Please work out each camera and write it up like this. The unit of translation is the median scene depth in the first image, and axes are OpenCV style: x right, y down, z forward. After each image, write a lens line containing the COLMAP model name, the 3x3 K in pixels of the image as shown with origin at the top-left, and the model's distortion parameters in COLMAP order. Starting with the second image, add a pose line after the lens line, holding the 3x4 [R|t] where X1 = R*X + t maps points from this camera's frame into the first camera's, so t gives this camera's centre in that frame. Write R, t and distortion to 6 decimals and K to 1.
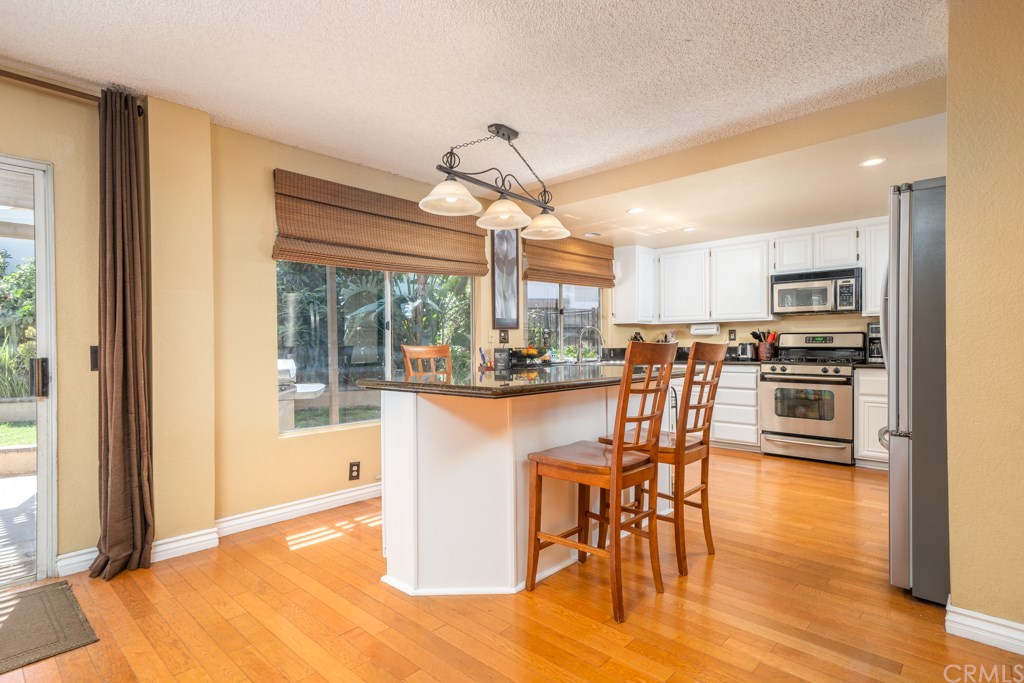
lens RADIAL K [[531.8, 0, 516.2], [0, 531.8, 344.8], [0, 0, 1]] dist [0.007398, 0.001107]
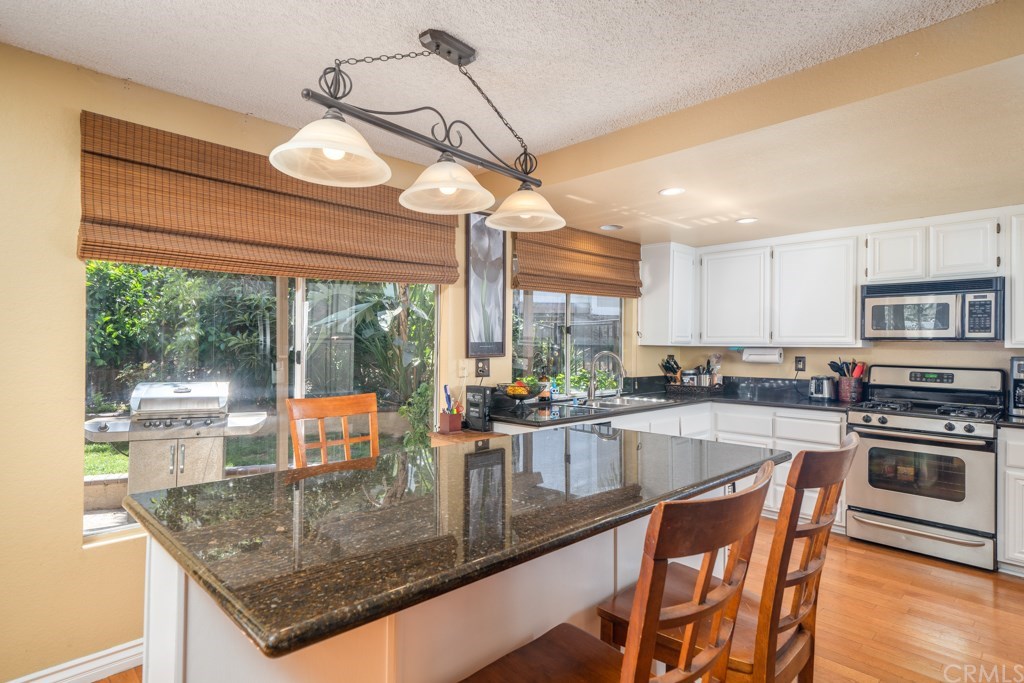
lens RADIAL K [[552.4, 0, 513.9], [0, 552.4, 338.9], [0, 0, 1]] dist [0.015183, -0.000315]
pose [[0.998633, 0.017430, -0.049282, 0.053912], [-0.017959, 0.999785, -0.010321, -0.046154], [0.049092, 0.011192, 0.998732, 0.252126]]
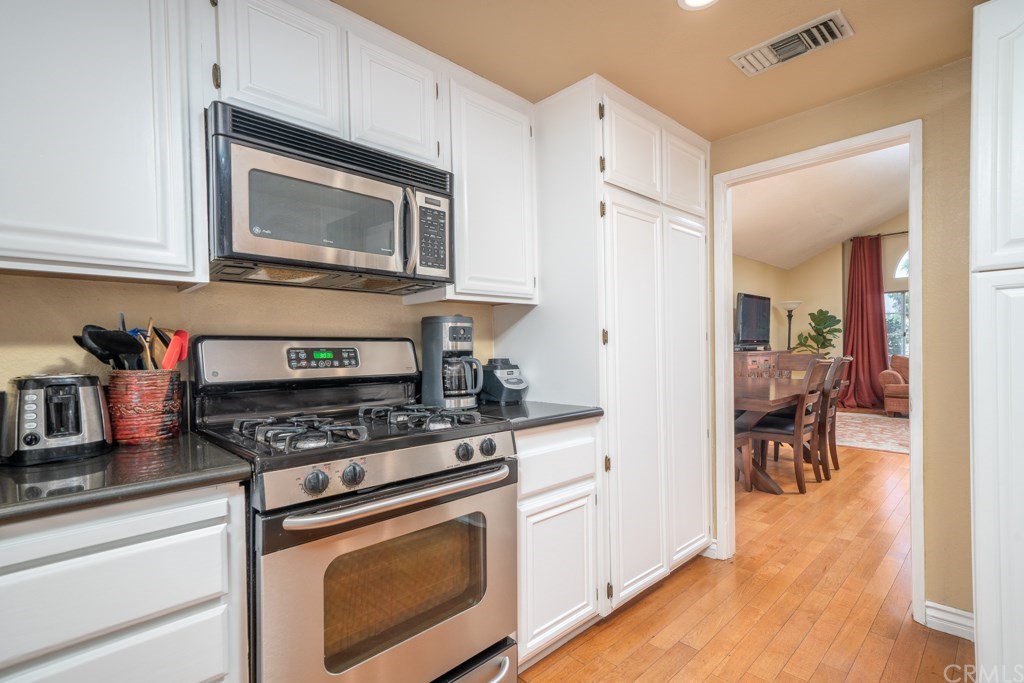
lens RADIAL K [[487.1, 0, 516.4], [0, 487.1, 350.7], [0, 0, 1]] dist [0.002122, -0.000155]
pose [[0.050720, 0.000726, 0.998713, 0.281602], [0.015327, 0.999881, -0.001506, -0.012252], [-0.998595, 0.015384, 0.050703, 0.931851]]
